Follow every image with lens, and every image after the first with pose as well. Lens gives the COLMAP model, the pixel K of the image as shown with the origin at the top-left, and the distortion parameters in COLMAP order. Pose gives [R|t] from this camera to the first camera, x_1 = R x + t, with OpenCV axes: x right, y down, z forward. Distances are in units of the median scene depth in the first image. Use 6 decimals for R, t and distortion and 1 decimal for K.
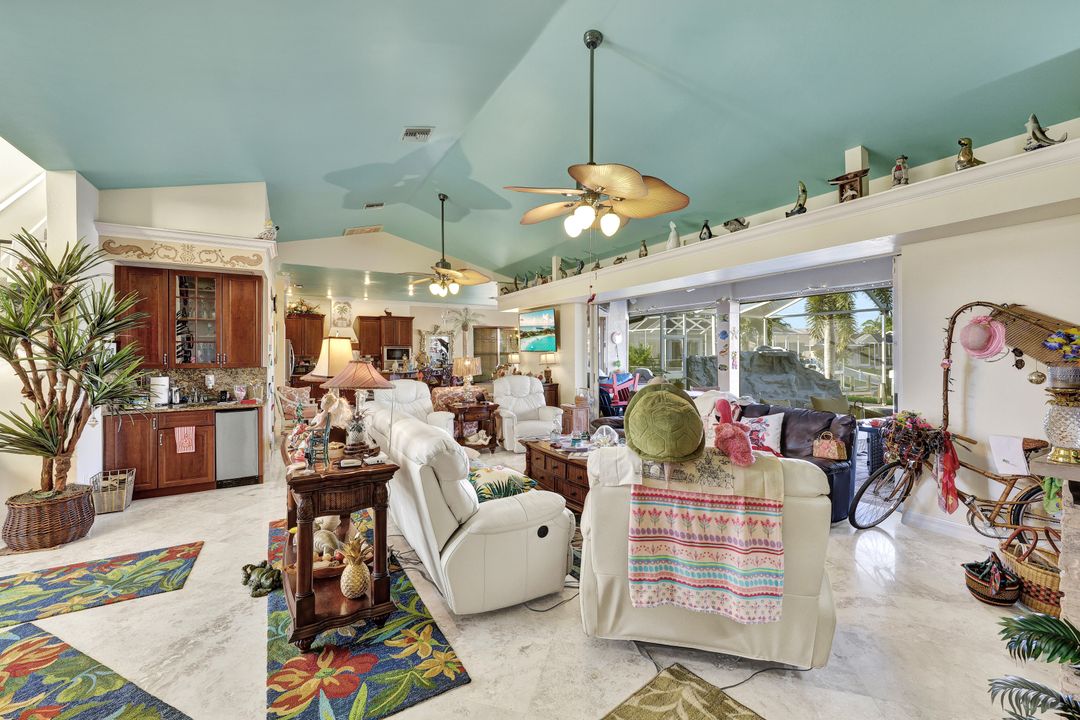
lens RADIAL K [[435.8, 0, 538.4], [0, 435.8, 354.6], [0, 0, 1]] dist [-0.001474, 0.000595]
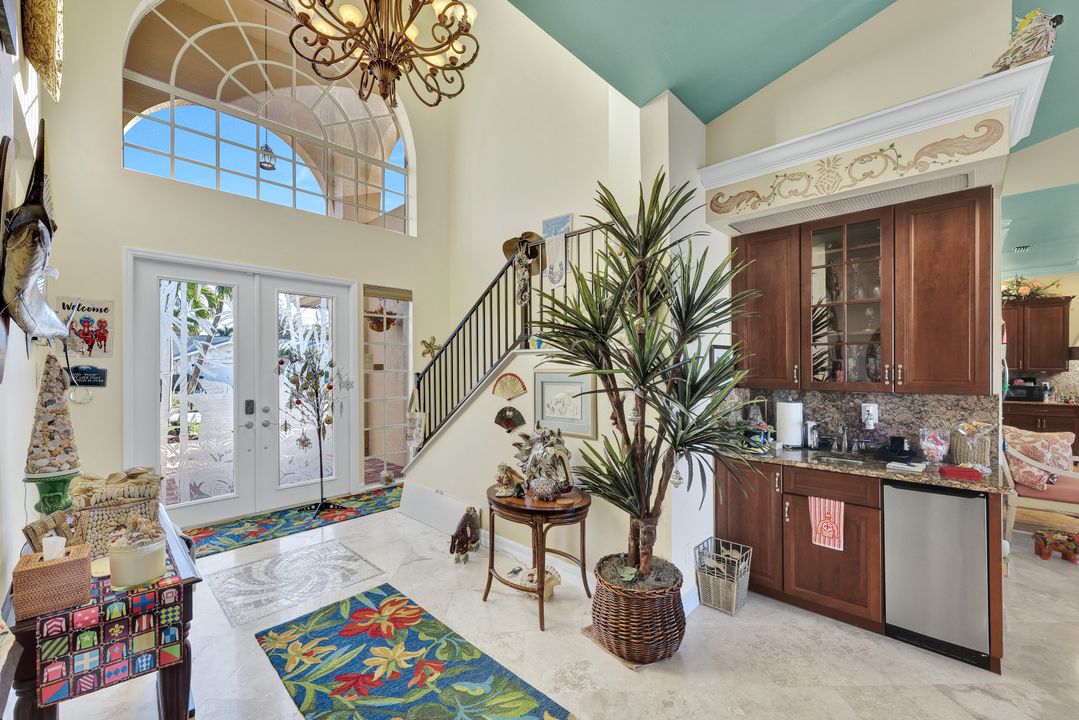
lens RADIAL K [[435.4, 0, 534.9], [0, 435.4, 365.2], [0, 0, 1]] dist [-0.001474, 0.000595]
pose [[0.274902, -0.006169, -0.961453, -0.369944], [-0.000878, 0.999977, -0.006667, 0.002022], [0.961472, 0.002677, 0.274890, 0.477823]]
